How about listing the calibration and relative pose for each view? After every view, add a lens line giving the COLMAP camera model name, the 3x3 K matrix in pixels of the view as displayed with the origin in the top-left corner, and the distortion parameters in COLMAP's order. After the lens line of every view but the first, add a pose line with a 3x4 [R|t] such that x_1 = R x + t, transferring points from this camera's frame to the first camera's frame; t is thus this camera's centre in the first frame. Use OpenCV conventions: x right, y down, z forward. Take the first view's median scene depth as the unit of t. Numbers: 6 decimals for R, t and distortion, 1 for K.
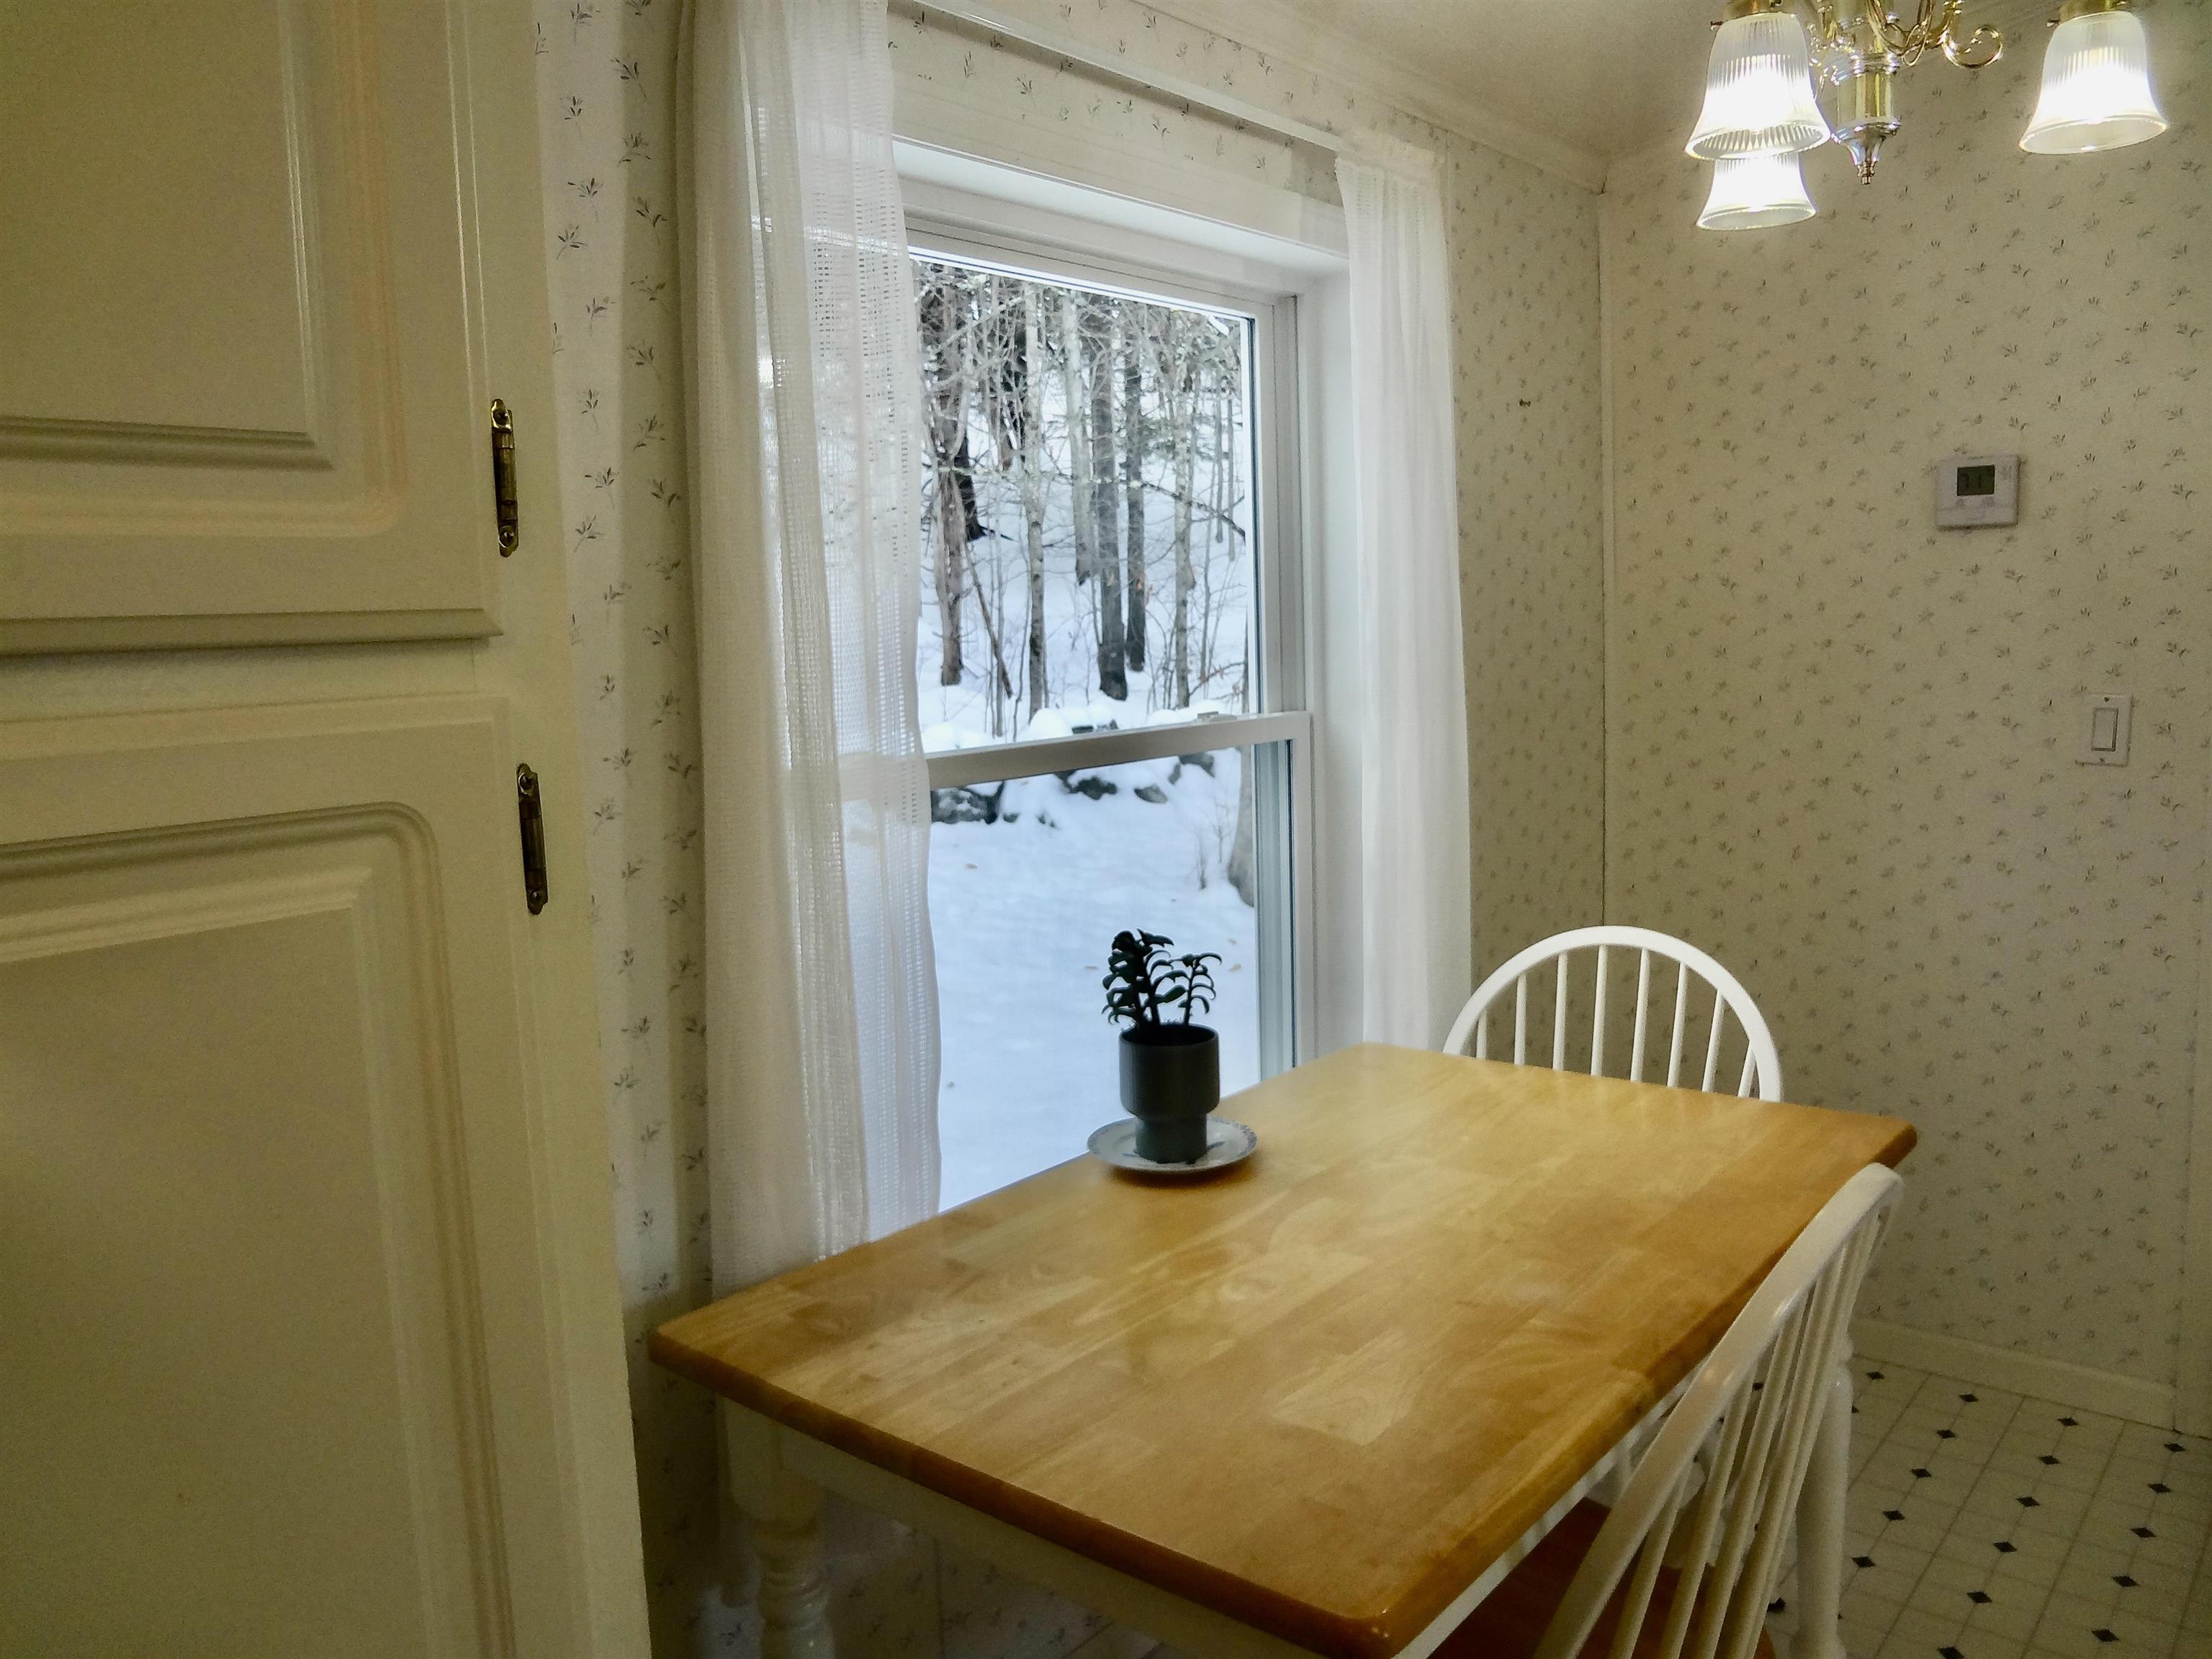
lens RADIAL K [[1639.6, 0, 1103.7], [0, 1639.6, 828.1], [0, 0, 1]] dist [-0.053080, 0.013359]
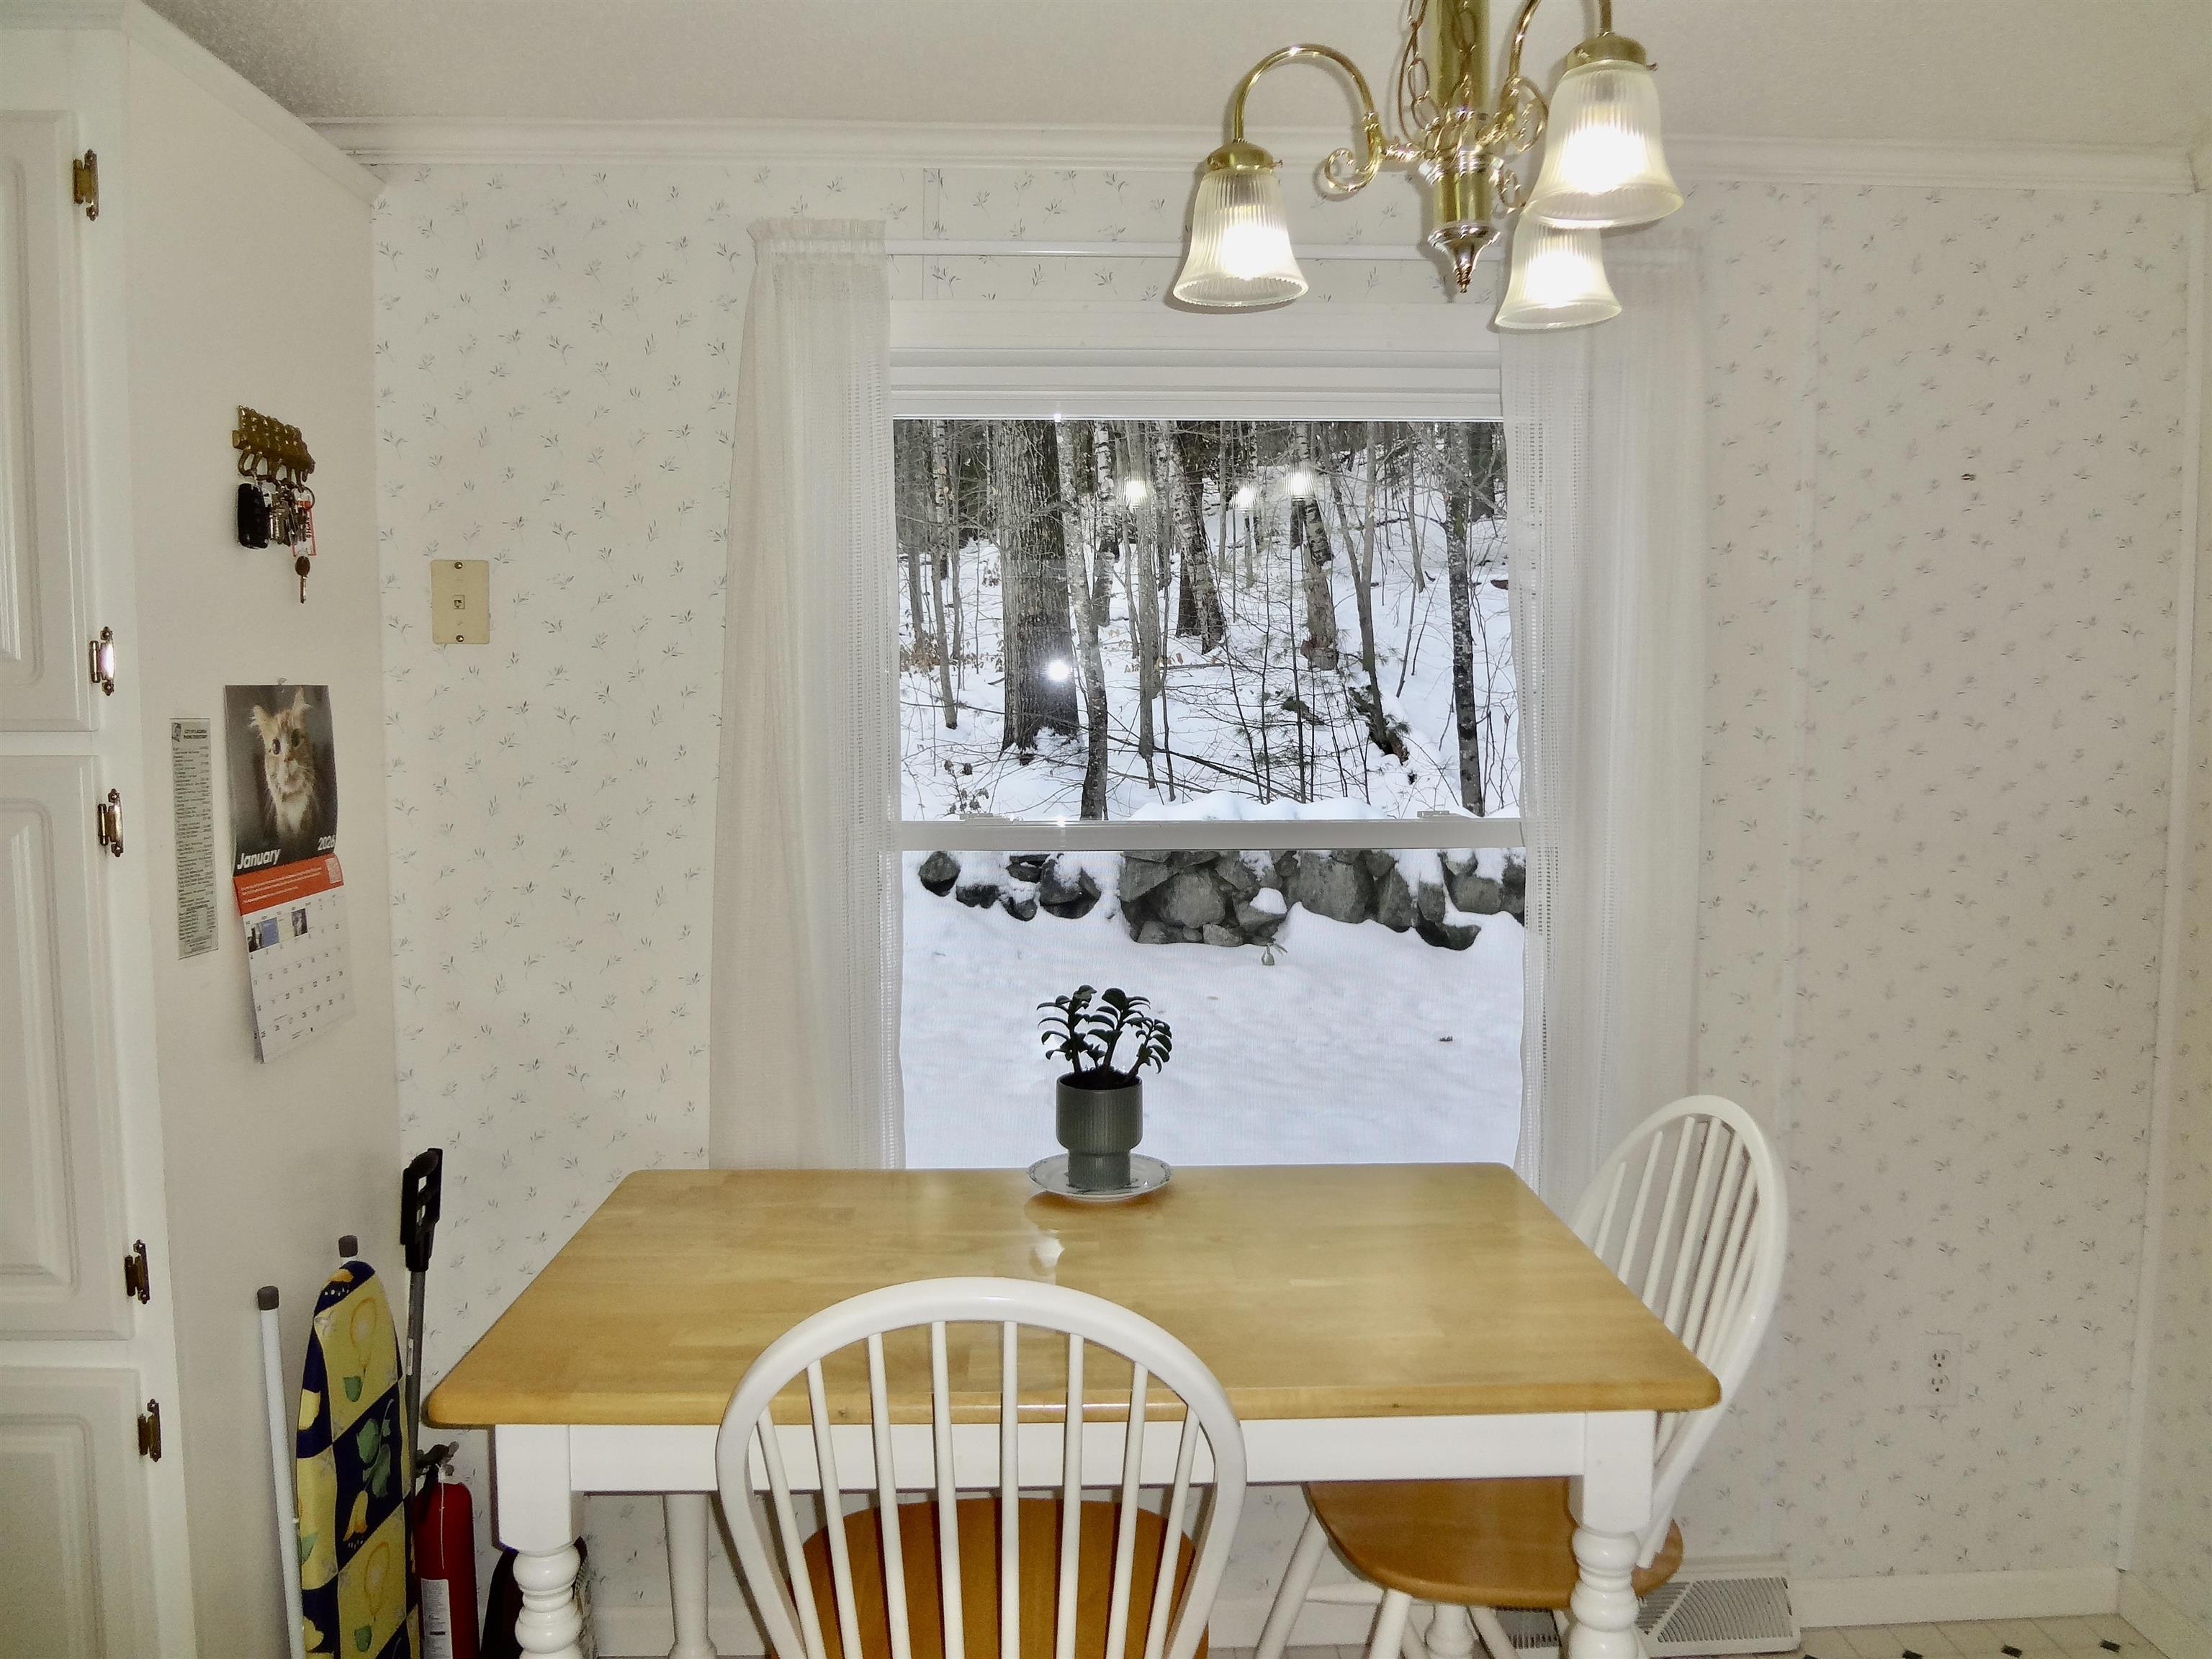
lens RADIAL K [[1639.6, 0, 1096.2], [0, 1639.6, 826.8], [0, 0, 1]] dist [-0.053080, 0.013359]
pose [[0.673453, 0.096531, -0.732900, 0.620367], [-0.115789, 0.992974, 0.024388, -0.056782], [0.730105, 0.068438, 0.679899, 0.140232]]
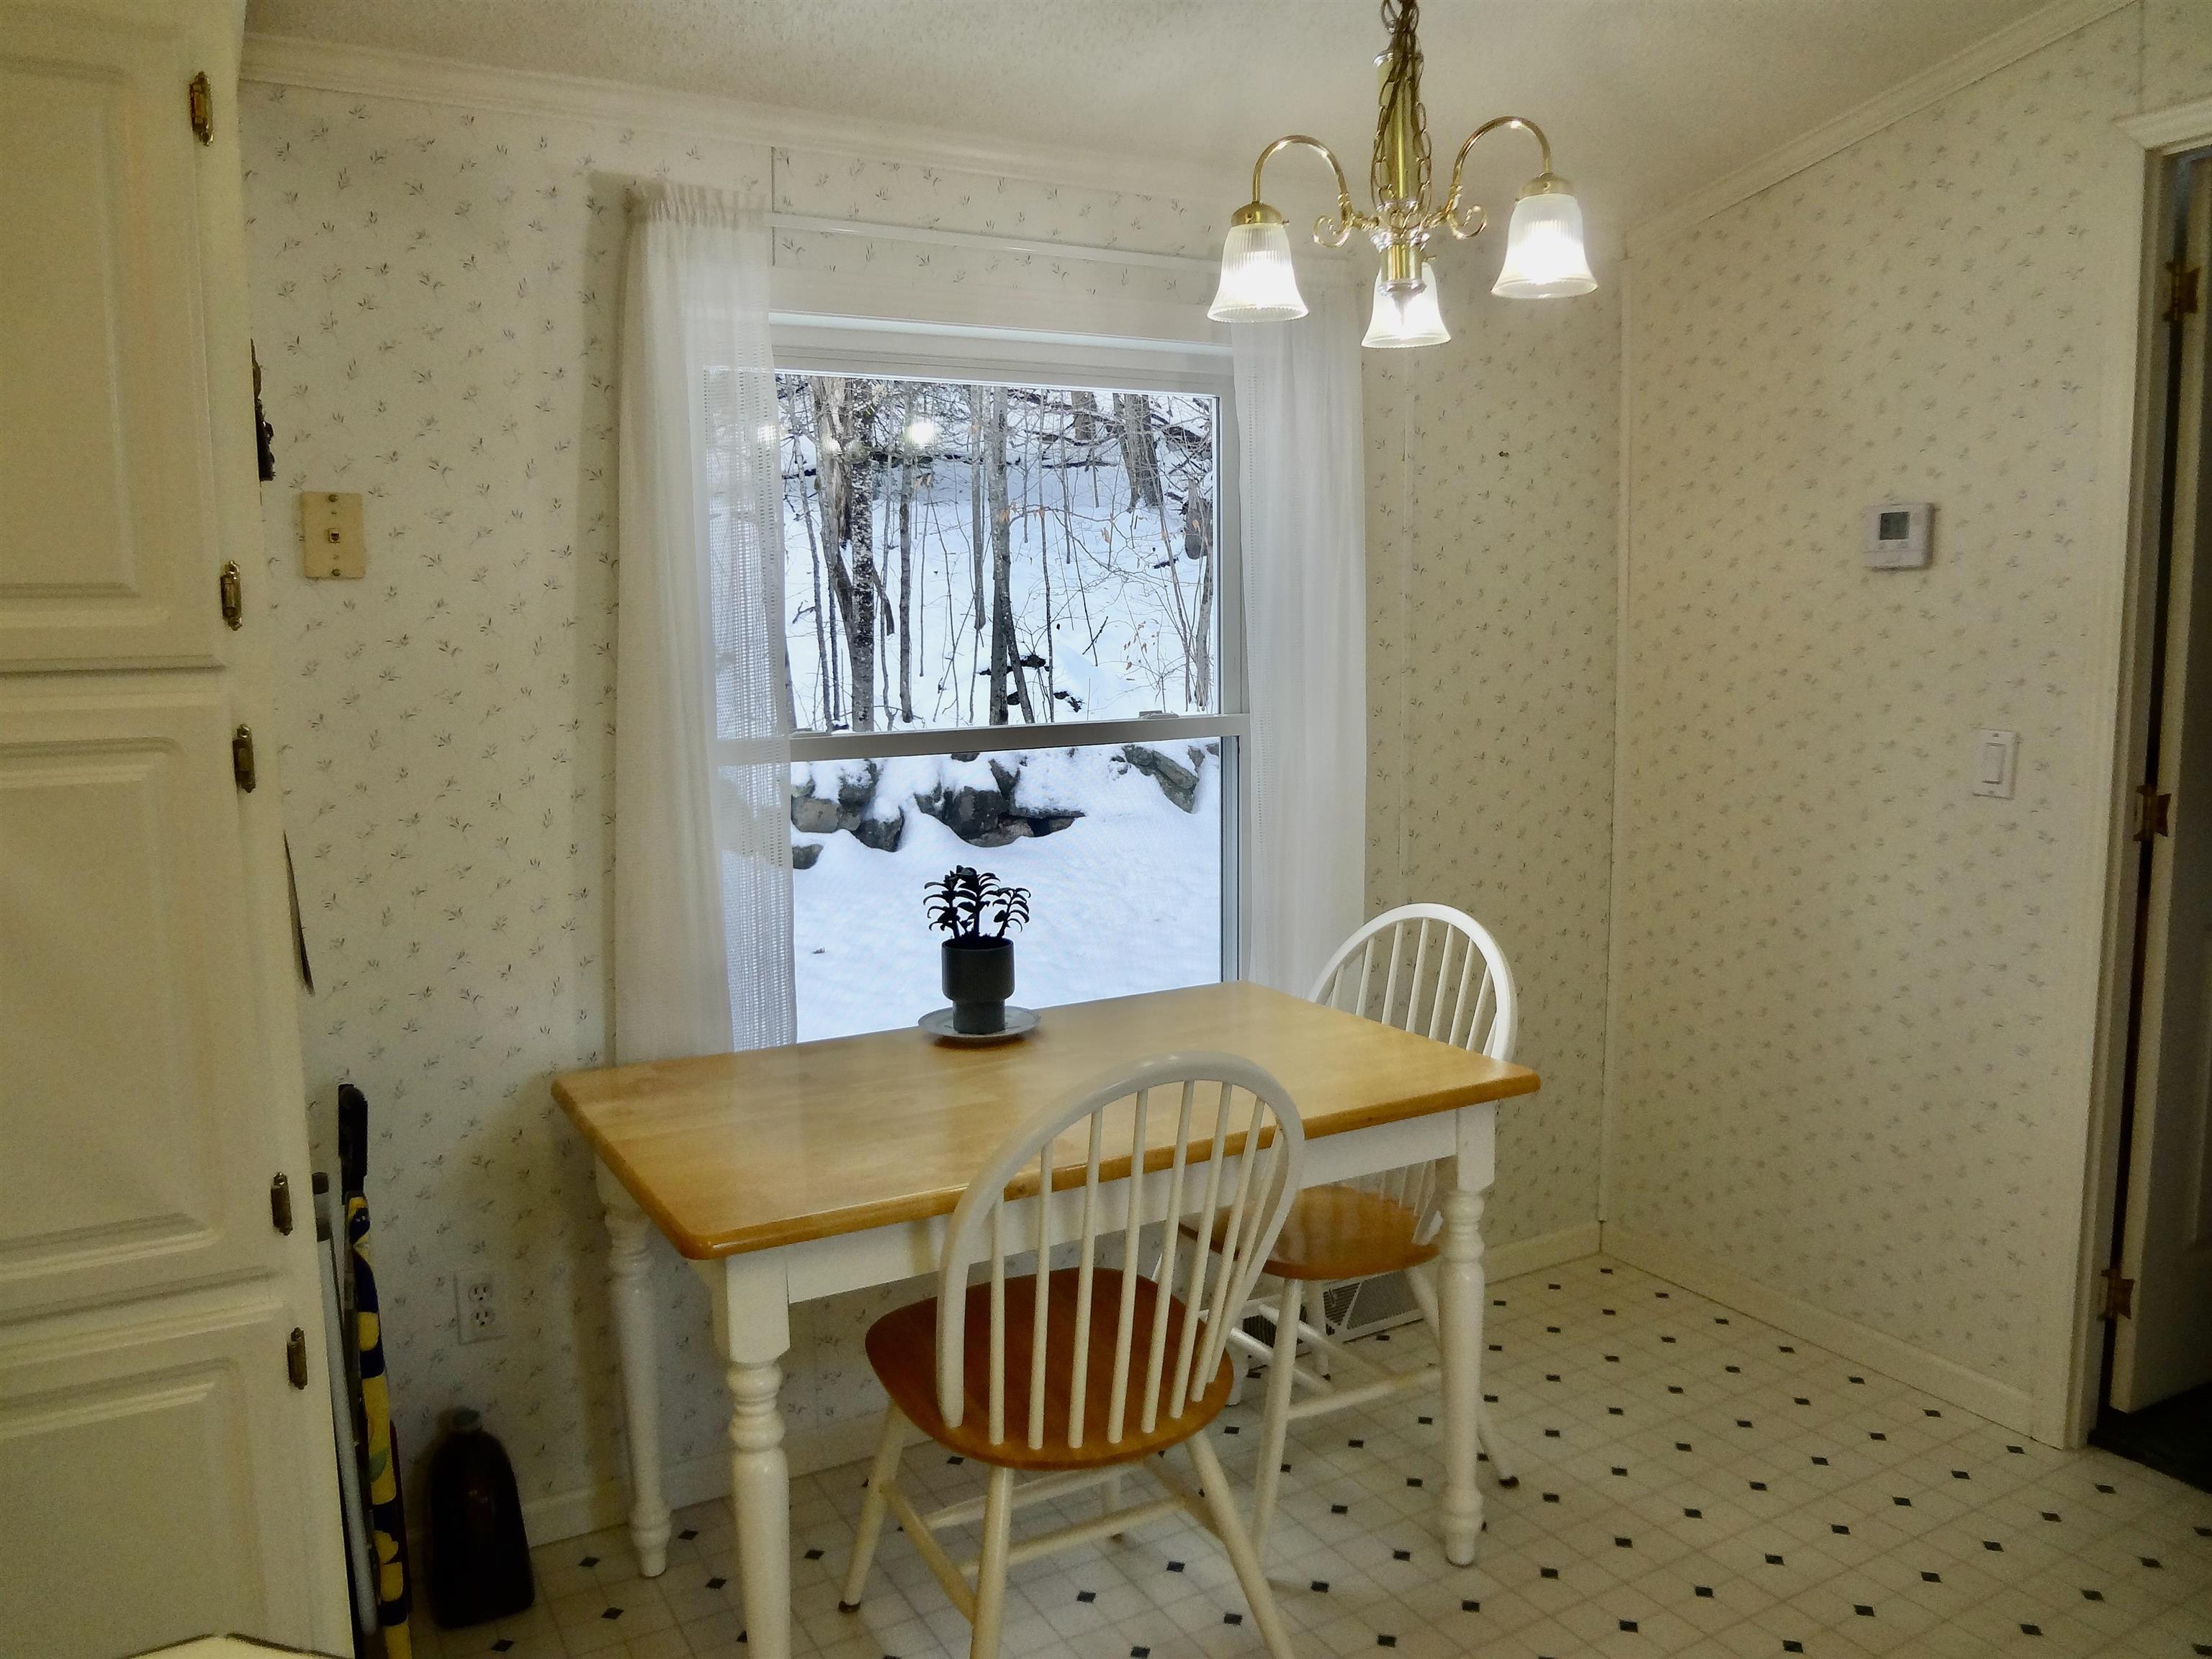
lens RADIAL K [[1639.6, 0, 1111.2], [0, 1639.6, 828.6], [0, 0, 1]] dist [-0.053080, 0.013359]
pose [[0.939032, 0.067217, -0.337194, 0.432117], [-0.062946, 0.997738, 0.023595, -0.007088], [0.338018, -0.000932, 0.941139, -0.191209]]
